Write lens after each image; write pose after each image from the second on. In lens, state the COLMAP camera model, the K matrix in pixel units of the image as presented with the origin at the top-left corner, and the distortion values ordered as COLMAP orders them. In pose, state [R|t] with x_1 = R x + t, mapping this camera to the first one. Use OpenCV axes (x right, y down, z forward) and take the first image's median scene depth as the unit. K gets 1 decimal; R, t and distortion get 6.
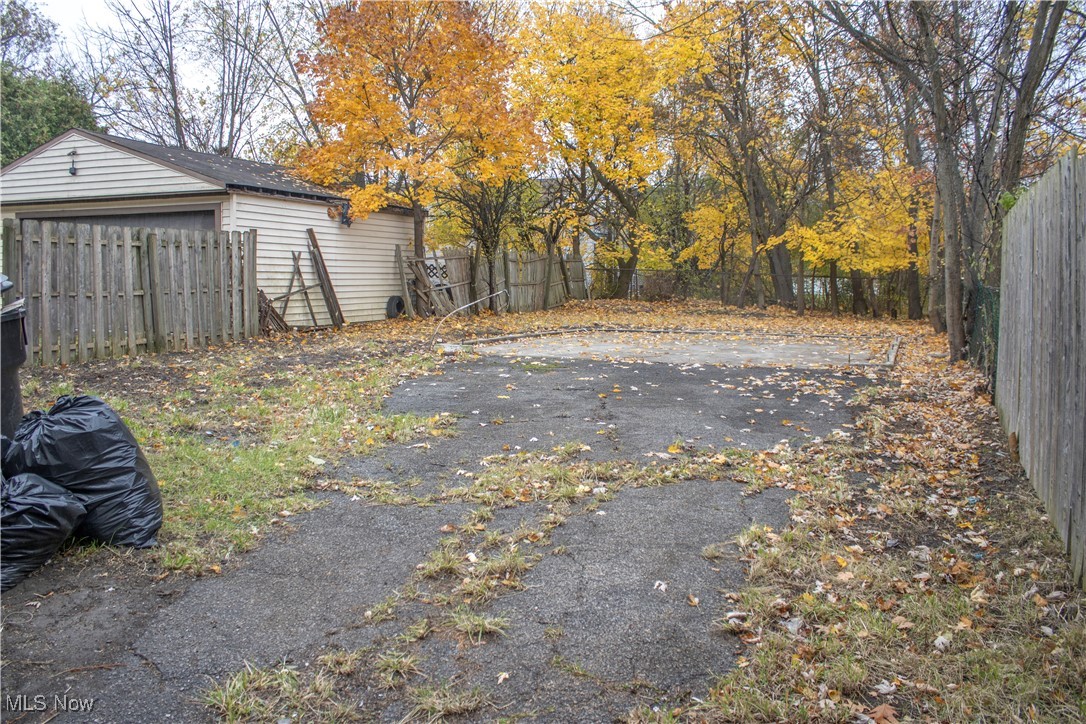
lens RADIAL K [[890.4, 0, 545.7], [0, 890.4, 357.7], [0, 0, 1]] dist [-0.089752, 0.060444]
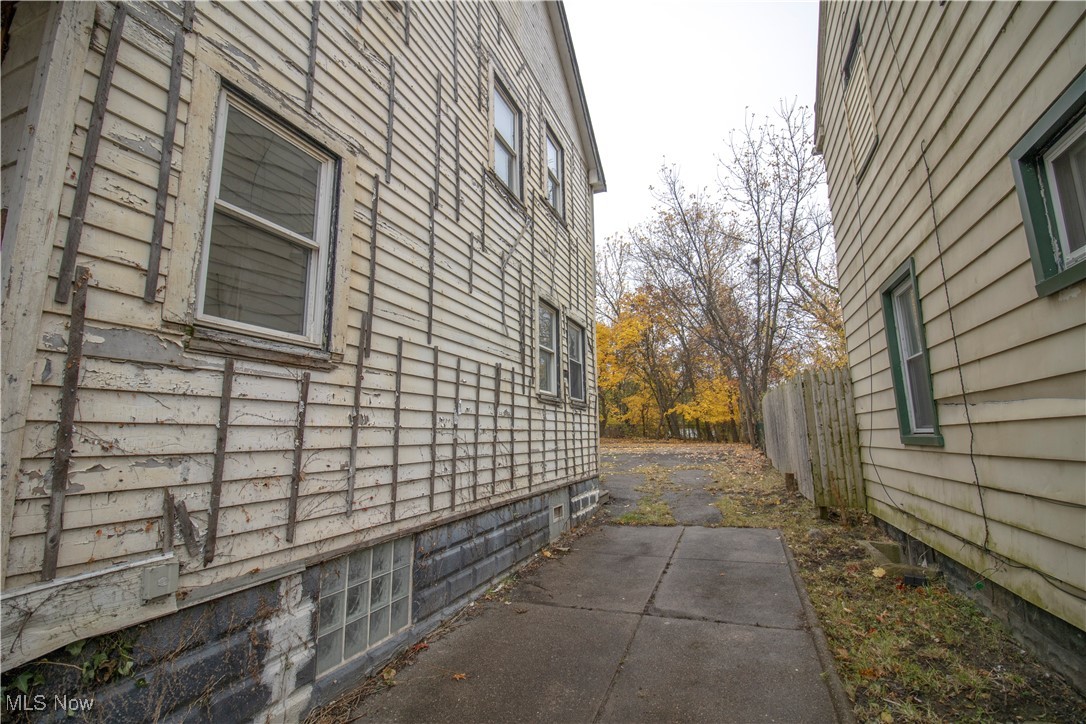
lens RADIAL K [[493.4, 0, 545.3], [0, 493.4, 361.0], [0, 0, 1]] dist [0.020975, -0.001230]
pose [[0.998804, -0.018329, 0.045322, -0.295634], [0.028429, 0.971953, -0.233449, 0.082103], [-0.039772, 0.234458, 0.971312, -0.647722]]
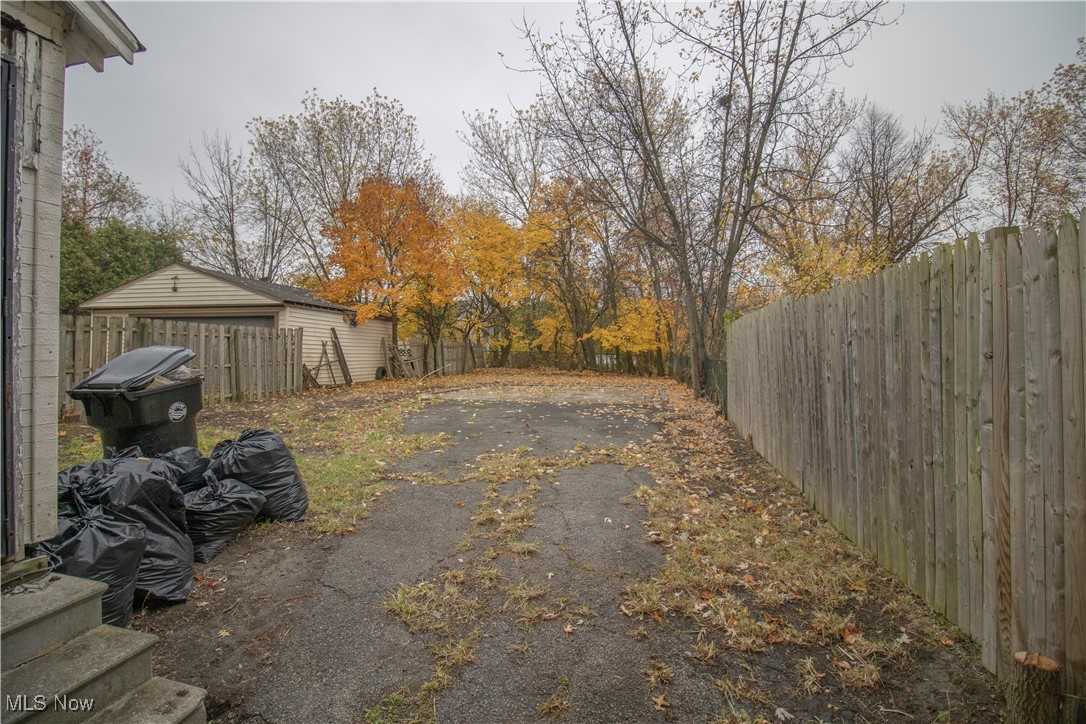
lens RADIAL K [[493.4, 0, 544.4], [0, 493.4, 355.2], [0, 0, 1]] dist [0.020975, -0.001230]
pose [[0.981472, -0.002465, 0.191591, -0.071201], [0.019688, 0.995922, -0.088045, -0.000780], [-0.190592, 0.090186, 0.977518, -0.012578]]
